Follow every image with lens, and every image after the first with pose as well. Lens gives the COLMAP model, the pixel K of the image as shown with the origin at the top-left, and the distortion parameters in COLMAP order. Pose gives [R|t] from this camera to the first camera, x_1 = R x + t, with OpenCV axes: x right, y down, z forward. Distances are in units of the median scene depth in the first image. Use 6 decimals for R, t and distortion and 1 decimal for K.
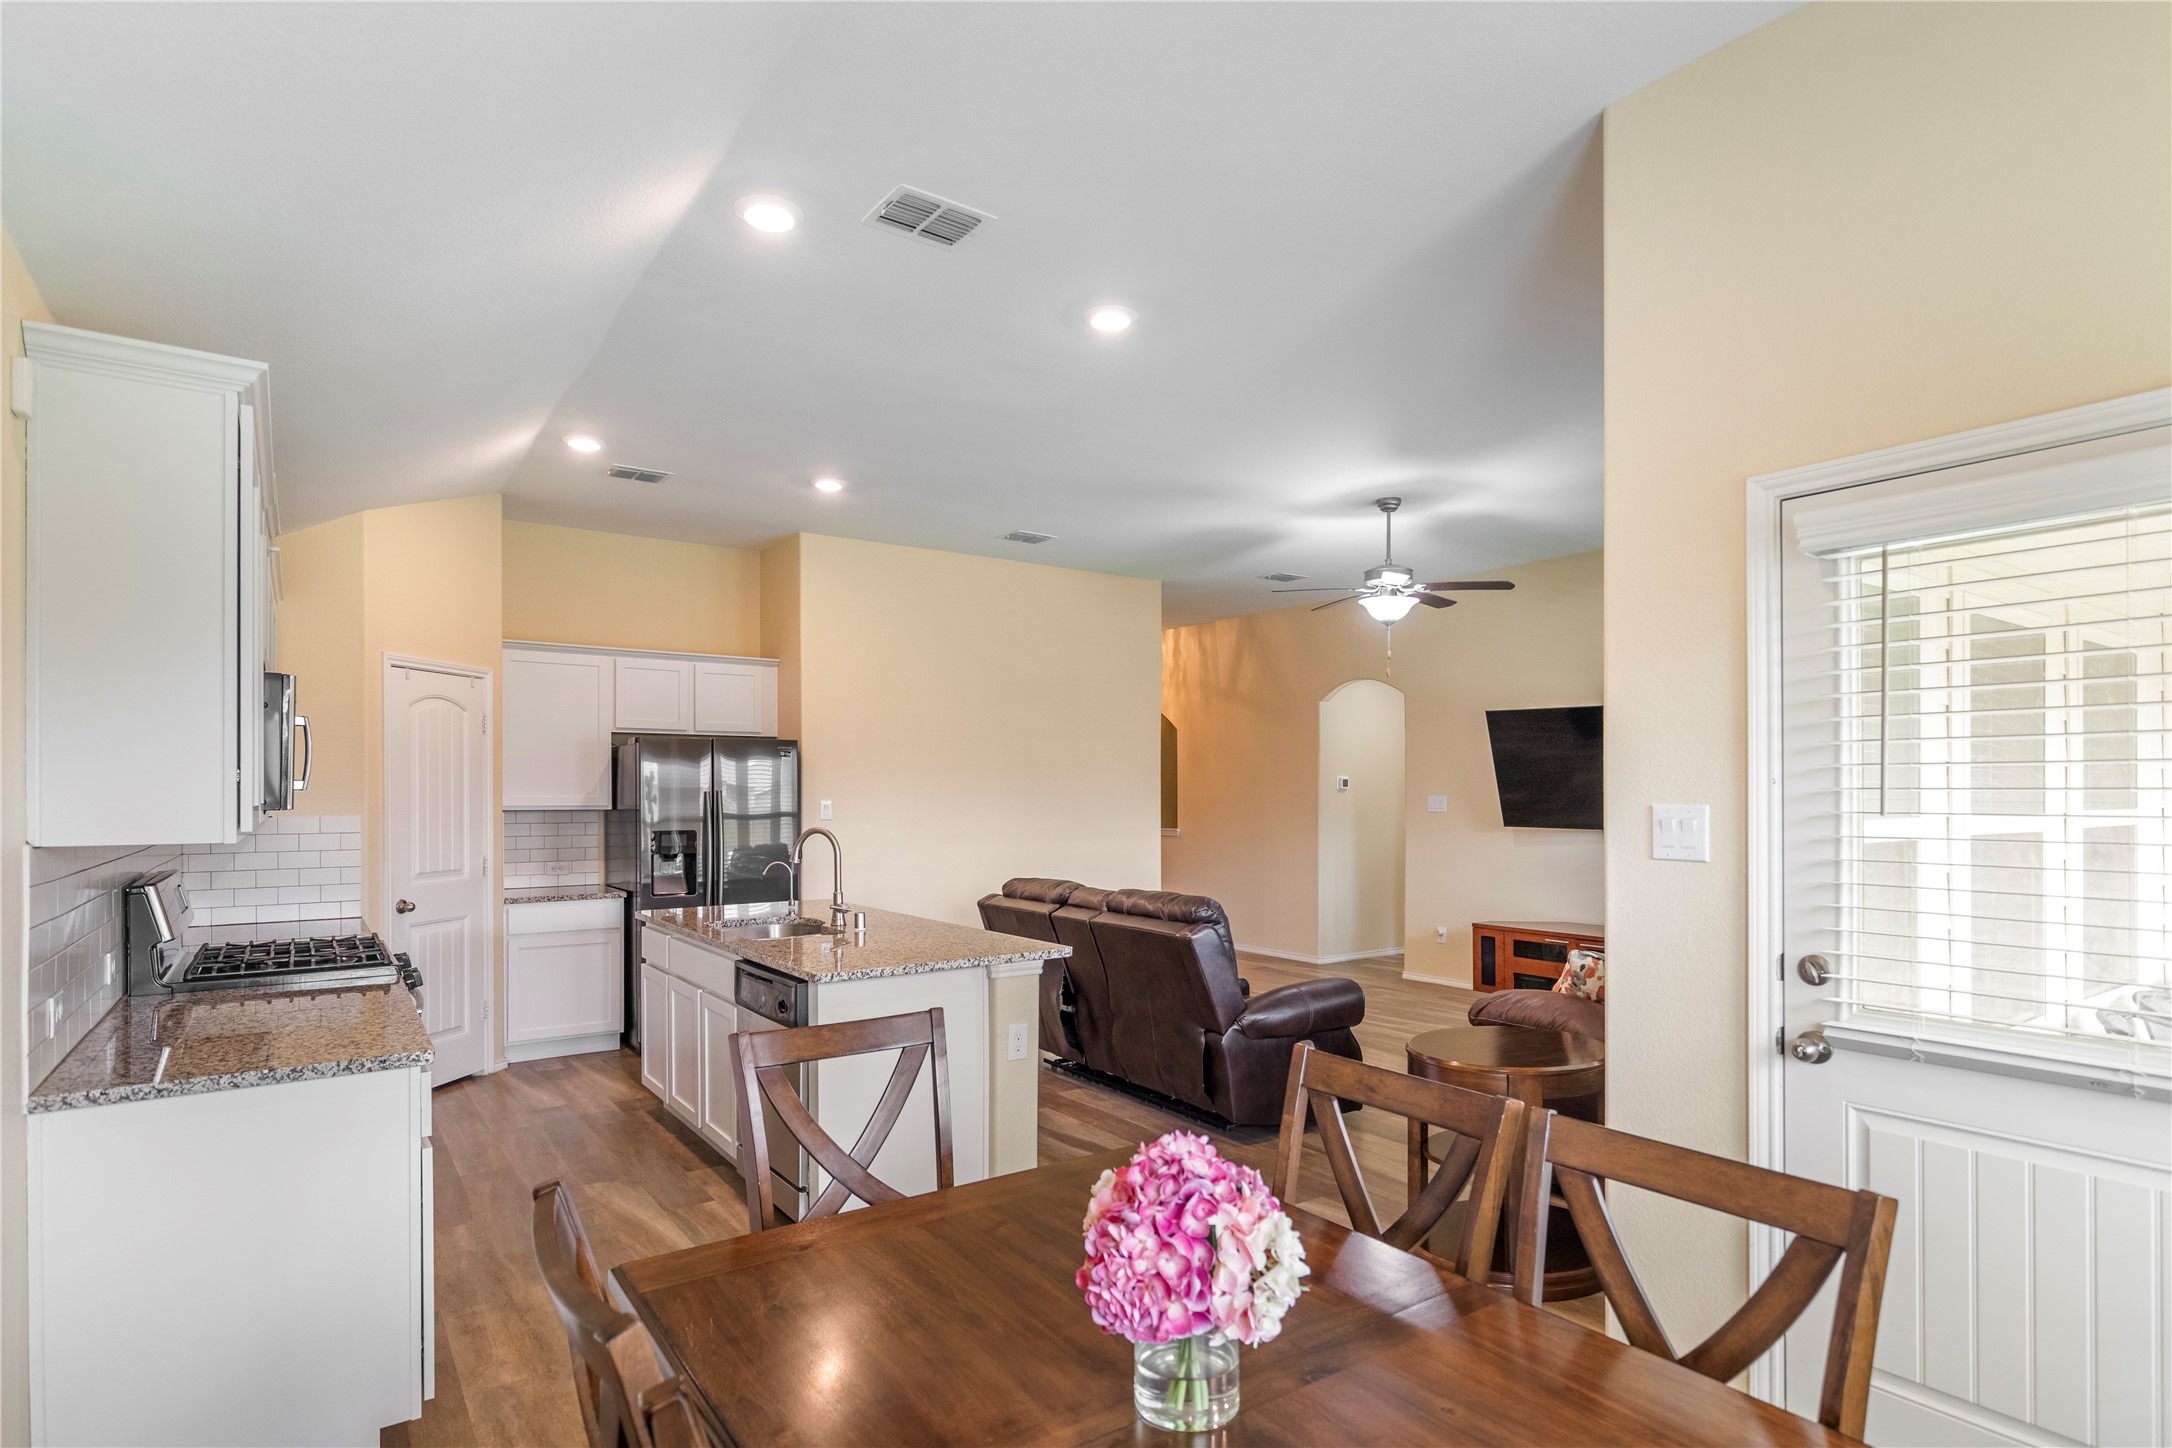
lens RADIAL K [[1113.1, 0, 1085.1], [0, 1113.1, 794.2], [0, 0, 1]] dist [0.000011, 0.000077]
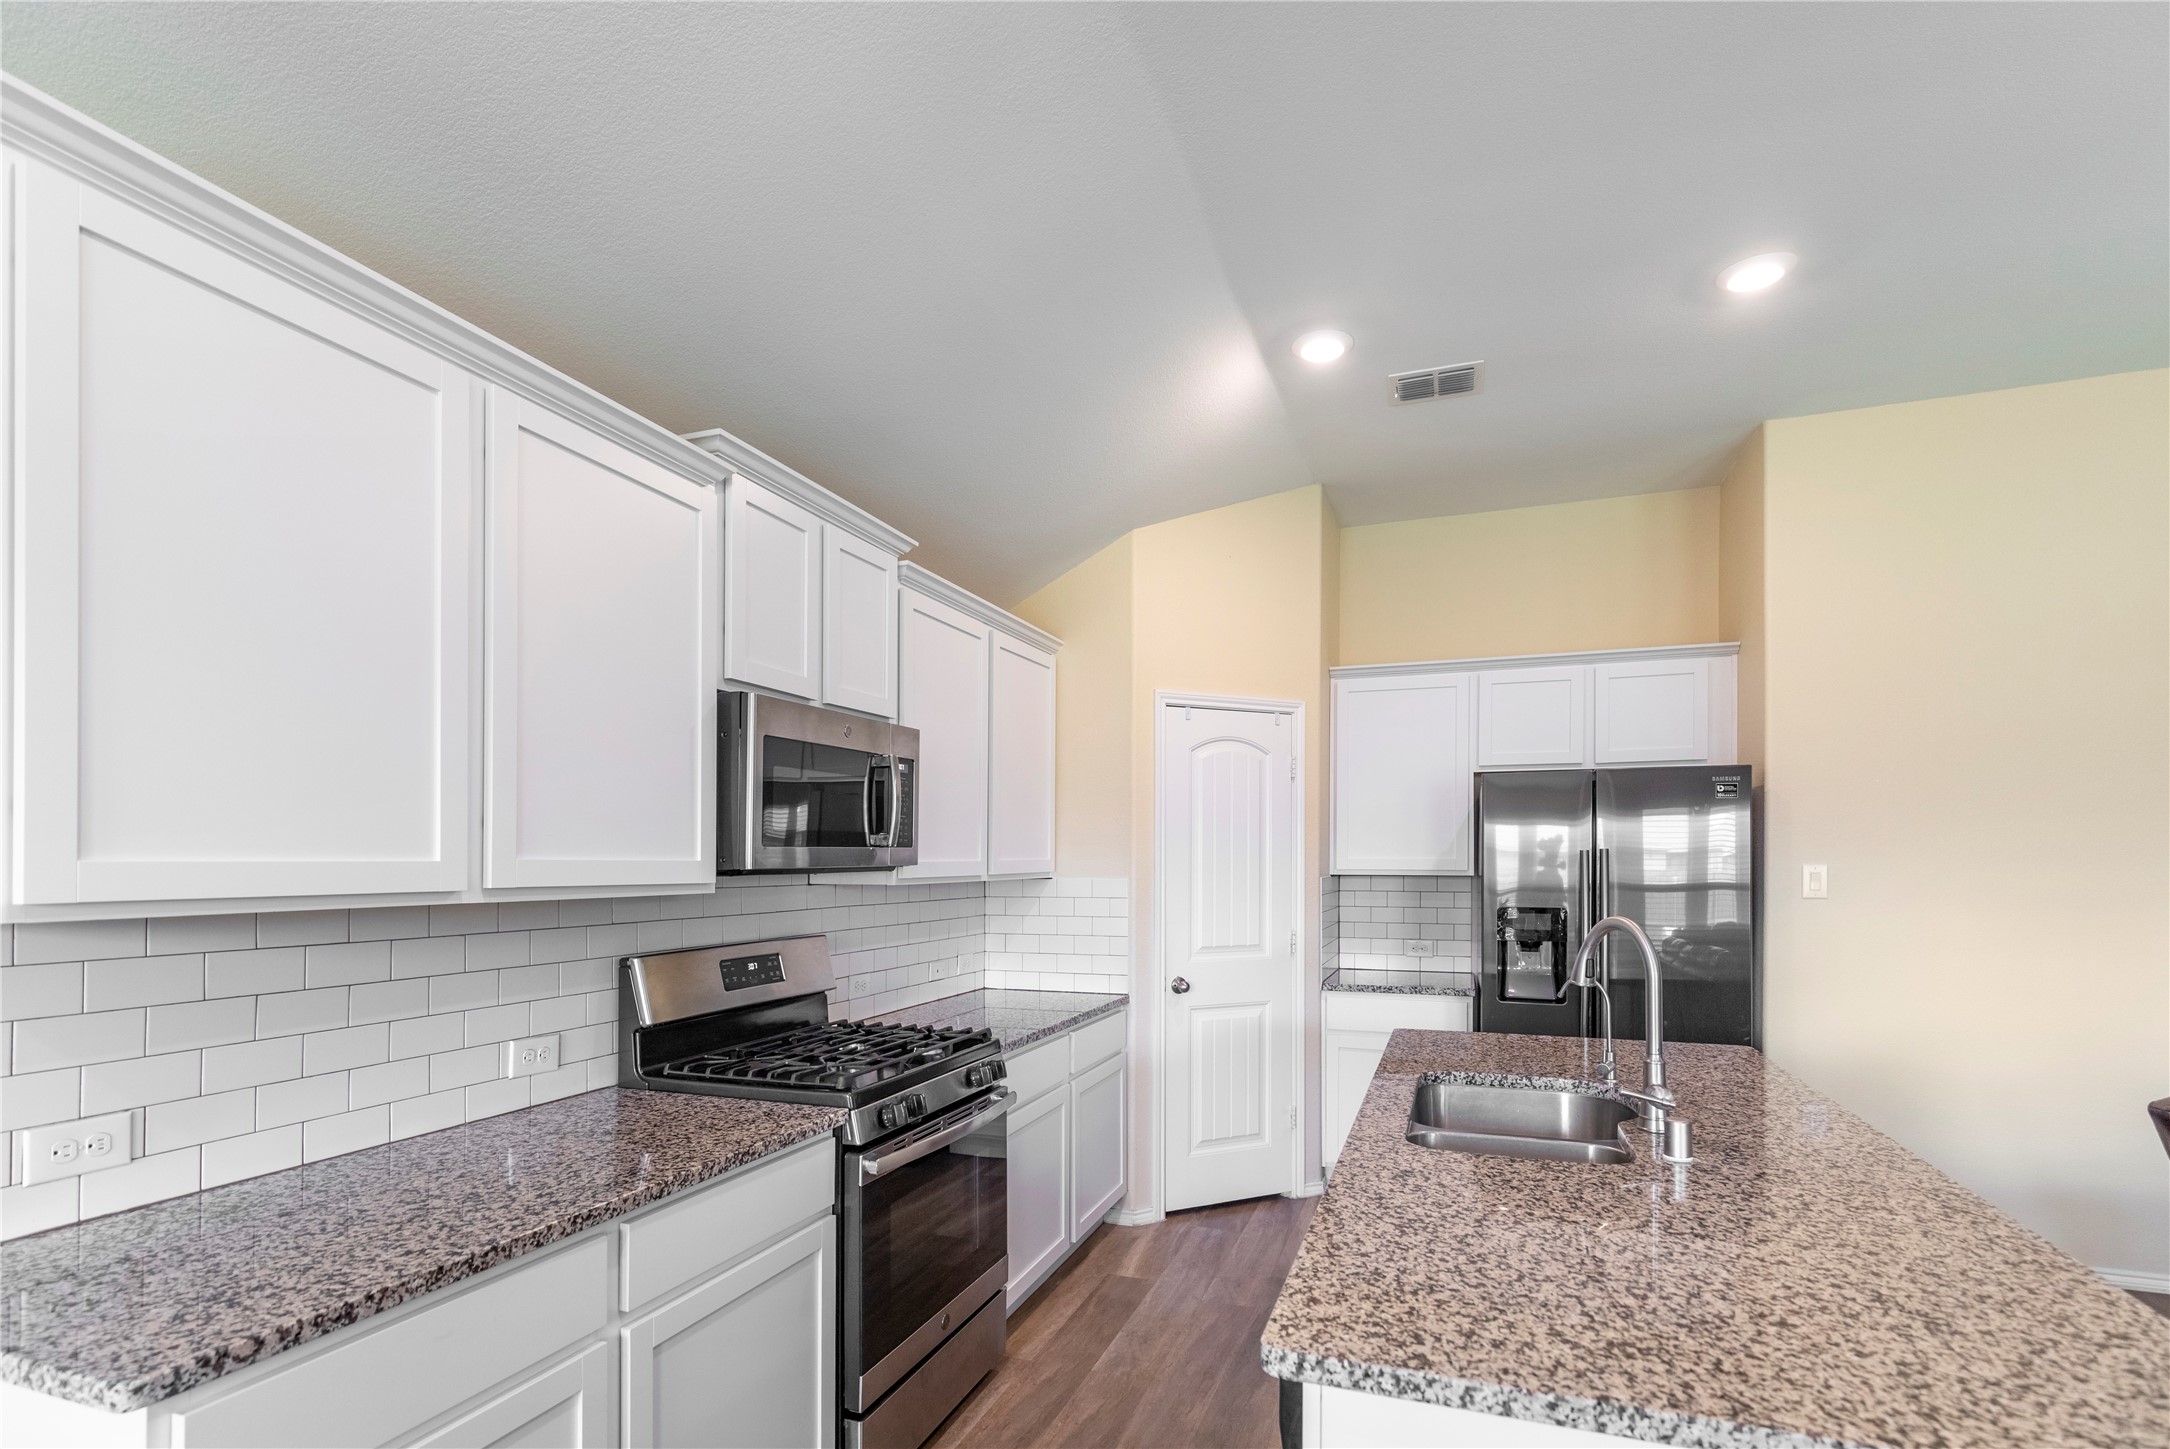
lens RADIAL K [[1033.8, 0, 1084.3], [0, 1033.8, 859.4], [0, 0, 1]] dist [0.004038, 0.000009]
pose [[0.567798, 0.002744, -0.823164, -0.000407], [-0.003097, 0.999994, 0.001198, 0.002650], [0.823162, 0.001869, 0.567803, 0.402098]]
